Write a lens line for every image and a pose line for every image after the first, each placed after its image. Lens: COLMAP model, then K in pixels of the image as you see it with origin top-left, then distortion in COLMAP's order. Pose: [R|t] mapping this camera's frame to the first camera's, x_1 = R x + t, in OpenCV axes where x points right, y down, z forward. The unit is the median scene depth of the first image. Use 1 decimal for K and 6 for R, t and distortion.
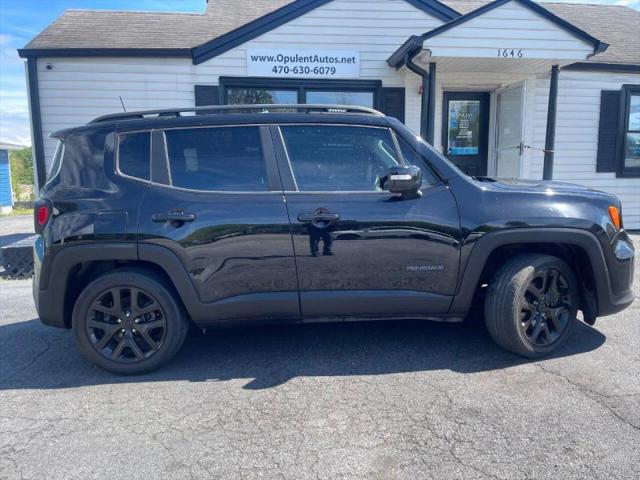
lens RADIAL K [[479.4, 0, 322.6], [0, 479.4, 238.8], [0, 0, 1]] dist [0.063868, -0.090486]
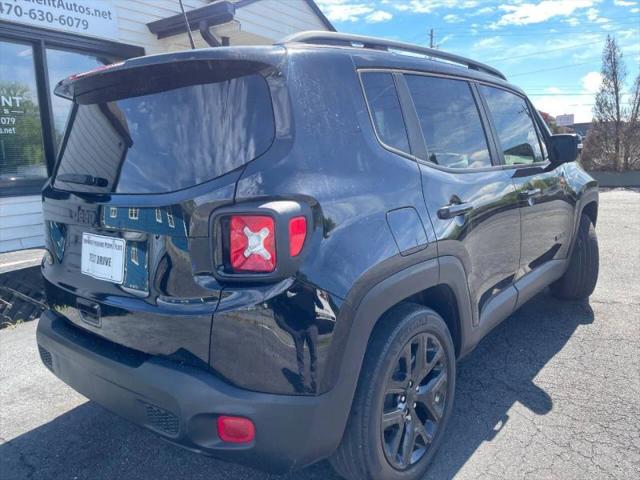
lens RADIAL K [[479.9, 0, 324.2], [0, 479.9, 244.2], [0, 0, 1]] dist [0.058574, -0.081696]
pose [[0.650637, -0.145752, 0.745271, -0.861853], [0.134464, 0.988012, 0.075835, -0.067019], [-0.747390, 0.050871, 0.662435, 0.661518]]
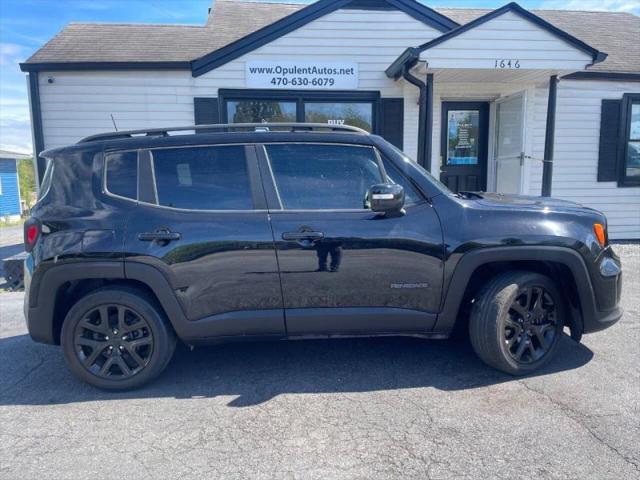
lens RADIAL K [[479.9, 0, 322.7], [0, 479.9, 243.4], [0, 0, 1]] dist [0.058574, -0.081696]
pose [[0.999875, -0.002424, -0.015617, 0.046627], [0.002377, 0.999993, -0.003031, -0.023878], [0.015624, 0.002993, 0.999873, -0.007959]]
